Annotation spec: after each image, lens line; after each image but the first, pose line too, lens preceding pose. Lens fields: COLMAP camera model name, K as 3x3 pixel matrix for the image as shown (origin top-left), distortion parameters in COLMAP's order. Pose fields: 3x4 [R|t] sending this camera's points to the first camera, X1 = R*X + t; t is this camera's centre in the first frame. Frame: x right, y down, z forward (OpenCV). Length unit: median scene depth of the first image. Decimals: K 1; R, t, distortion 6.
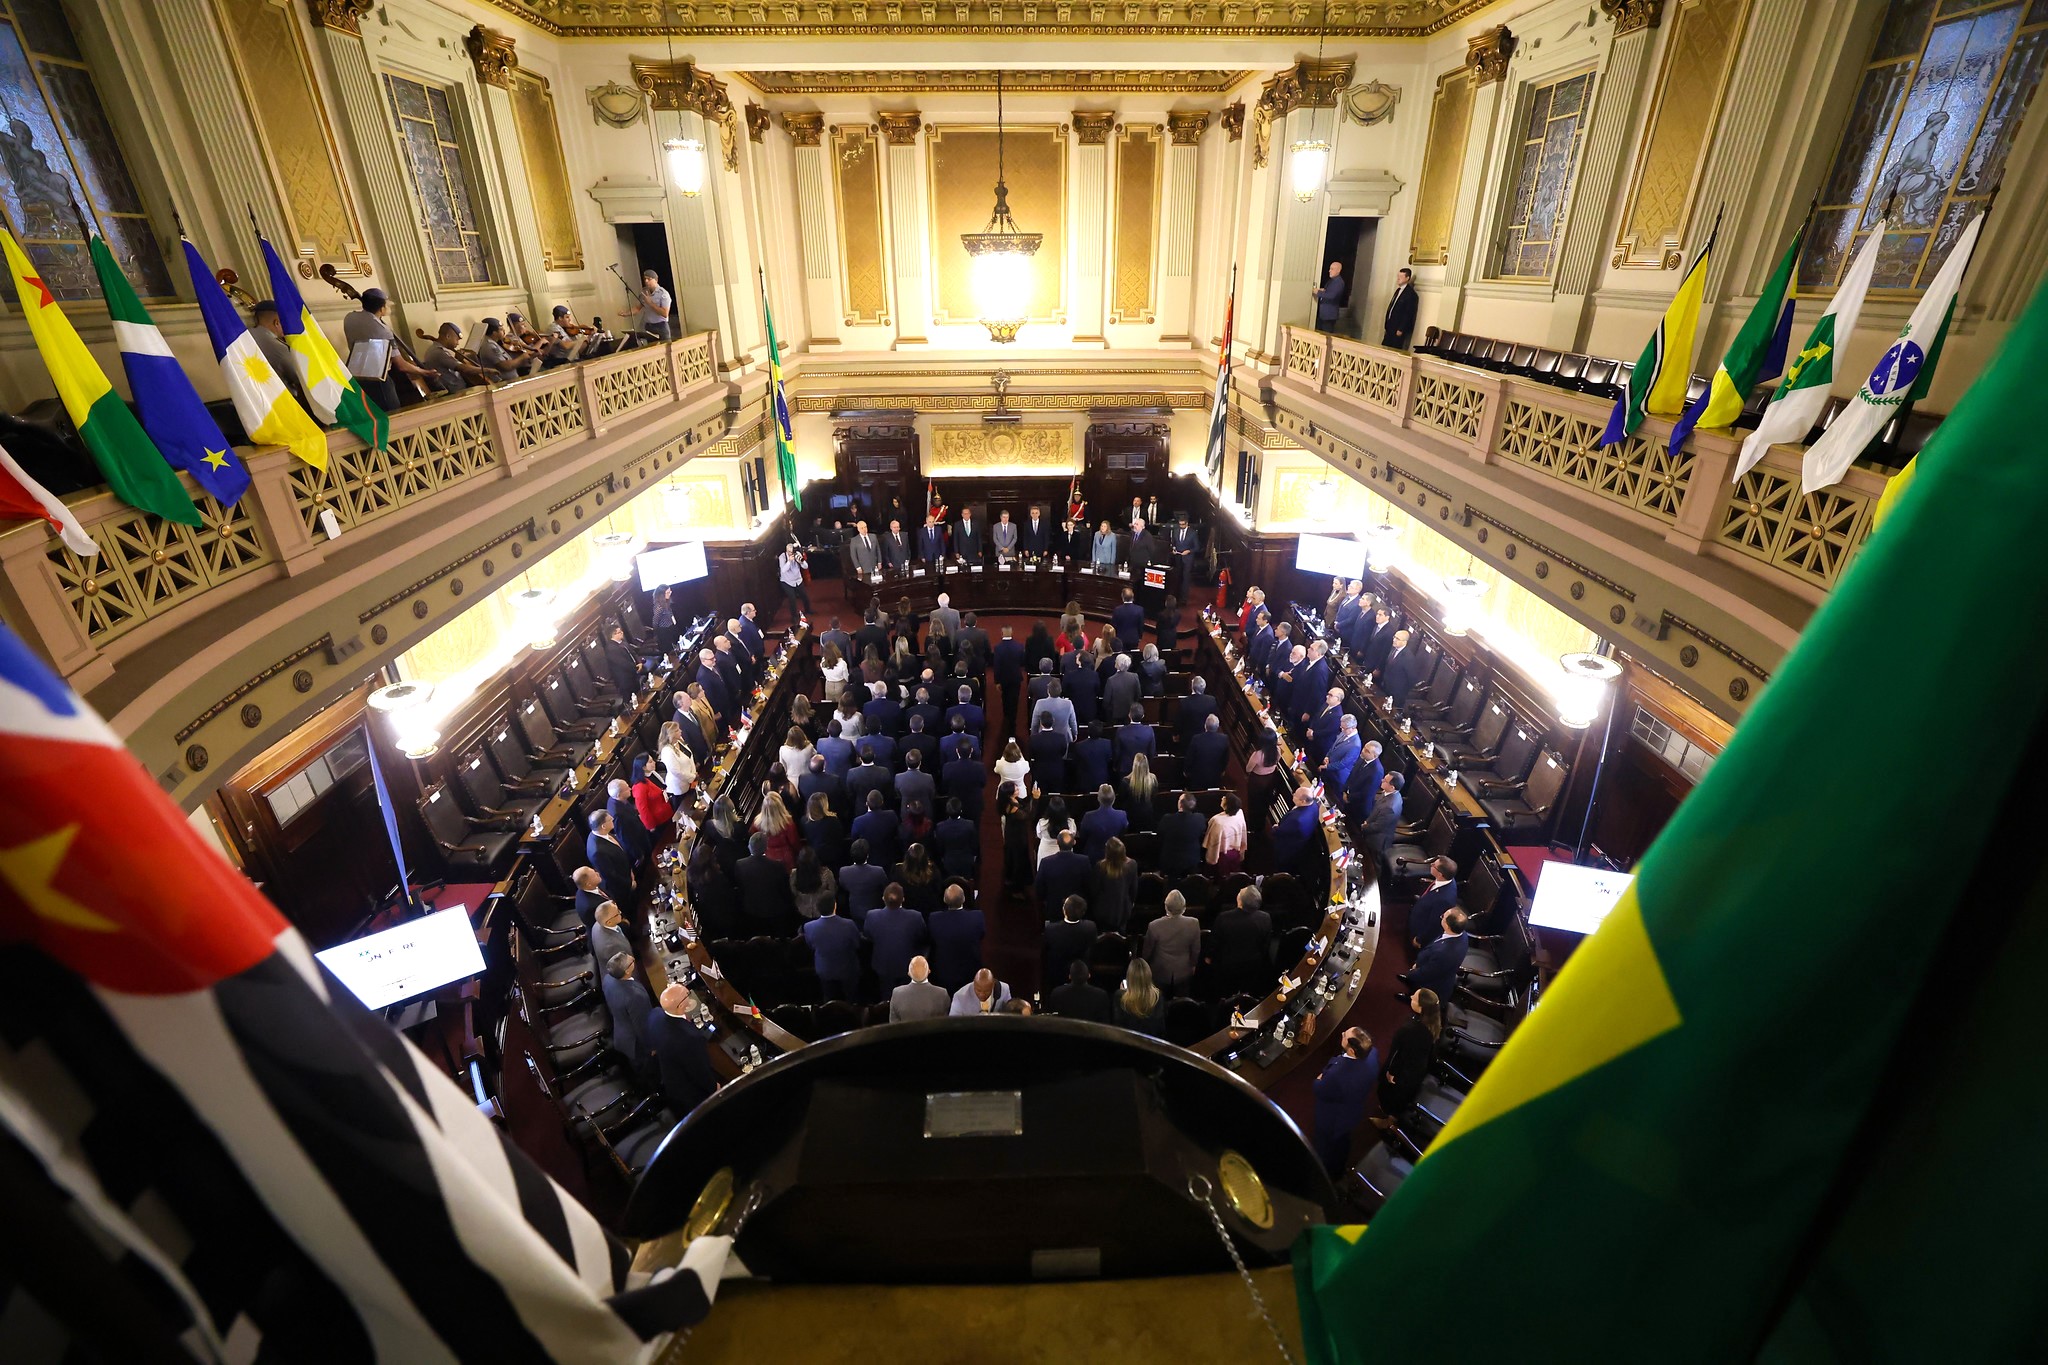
lens RADIAL K [[881.2, 0, 1029.5], [0, 881.2, 681.9], [0, 0, 1]] dist [-0.000427, -0.000006]
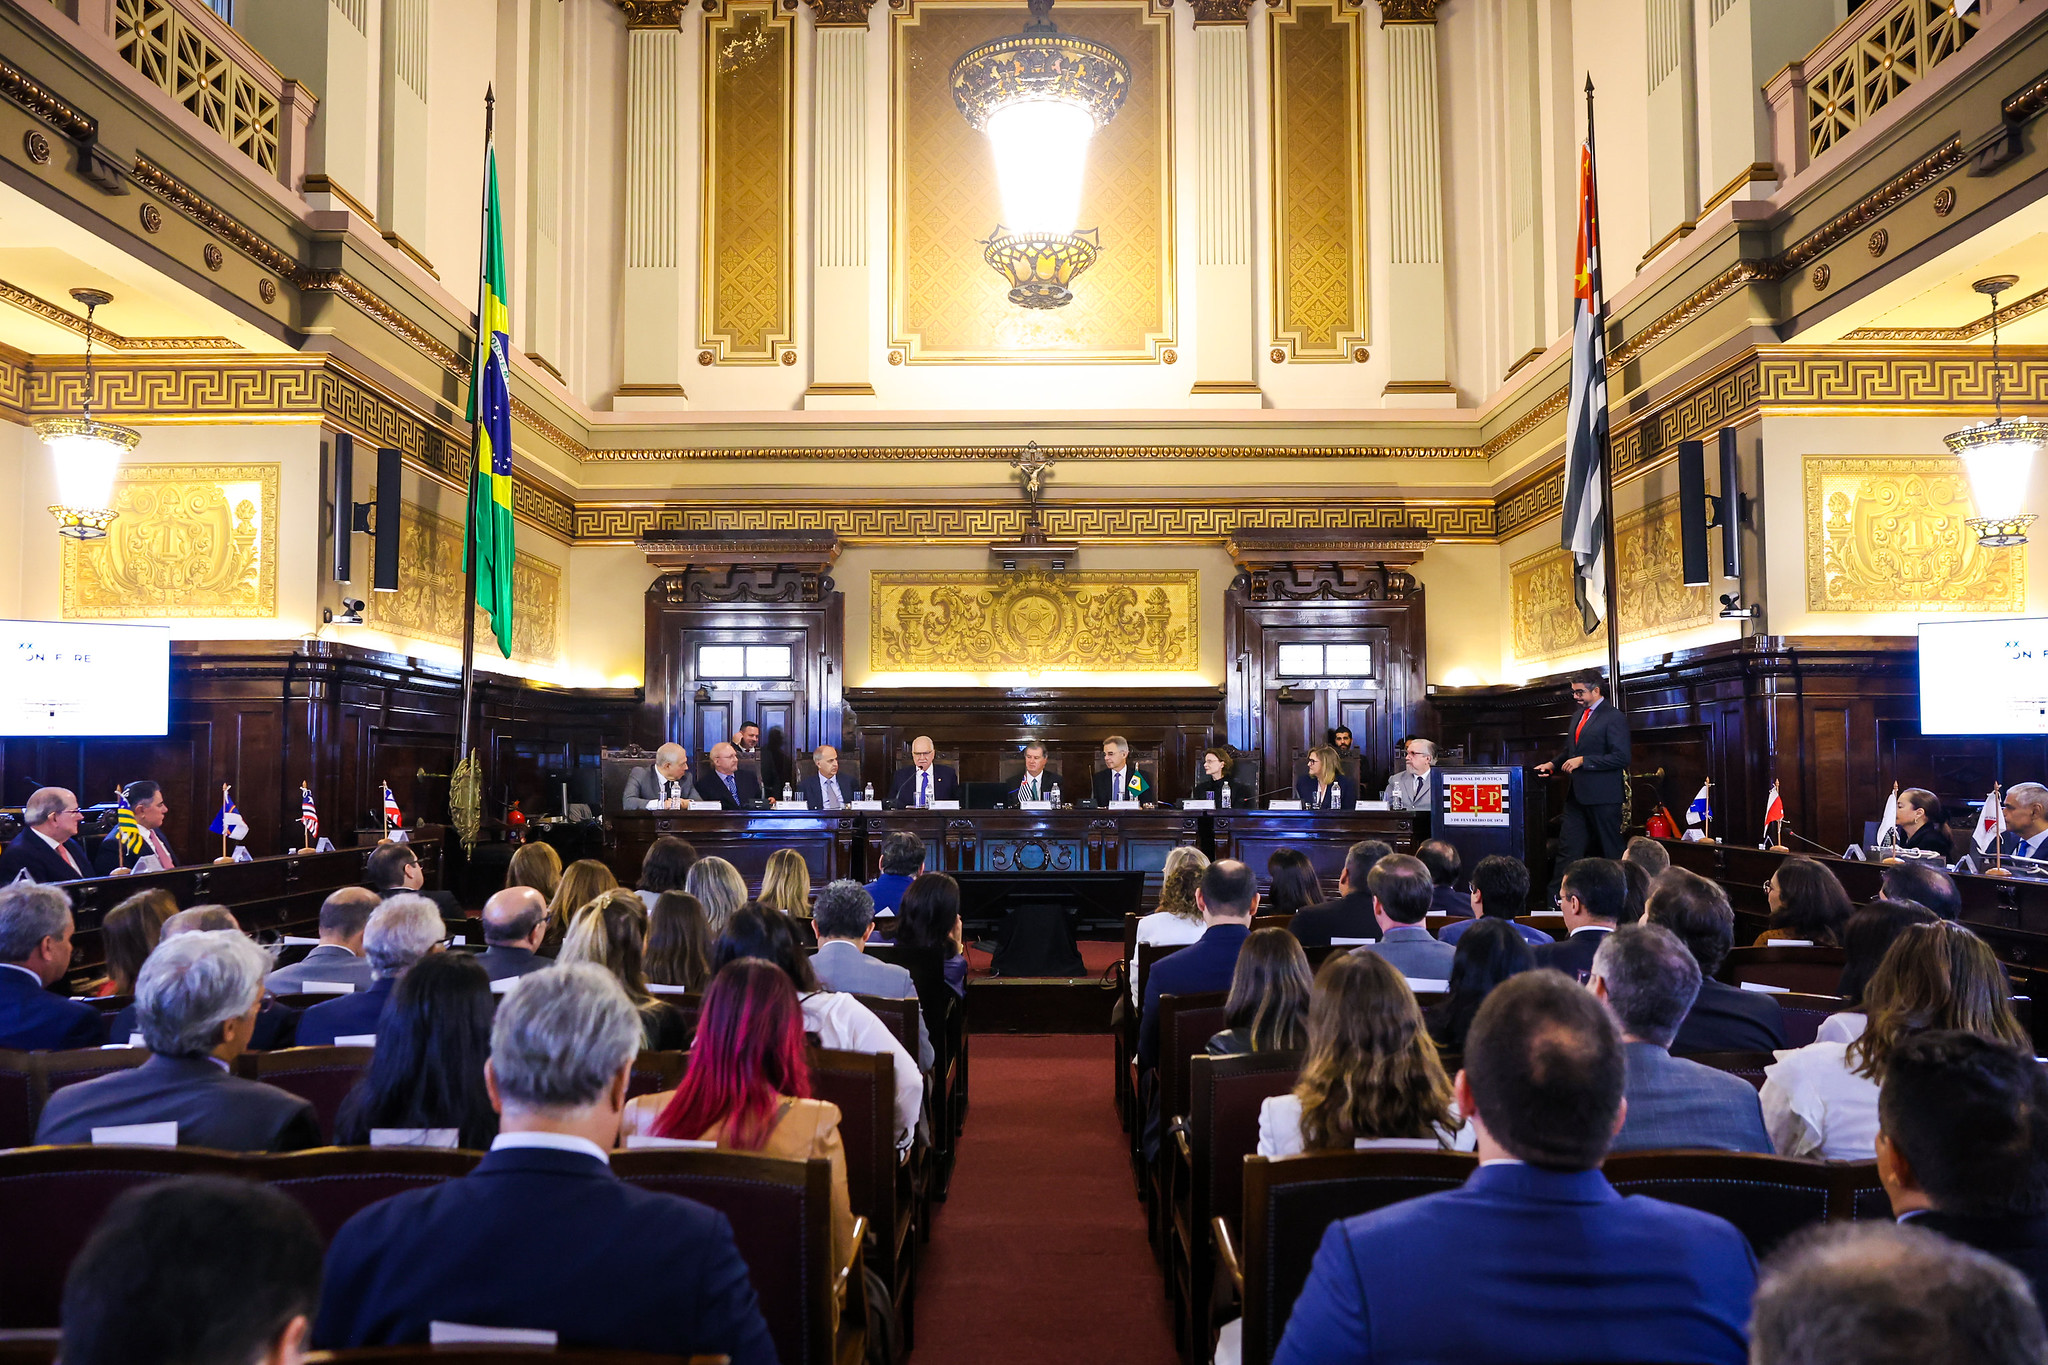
lens RADIAL K [[1407.7, 0, 1012.7], [0, 1407.7, 683.0], [0, 0, 1]] dist [0.061717, 0.000319]
pose [[0.999291, -0.003395, -0.037510, -0.016491], [-0.015472, 0.871012, -0.491017, 0.104317], [0.034338, 0.491249, 0.870342, 0.435565]]
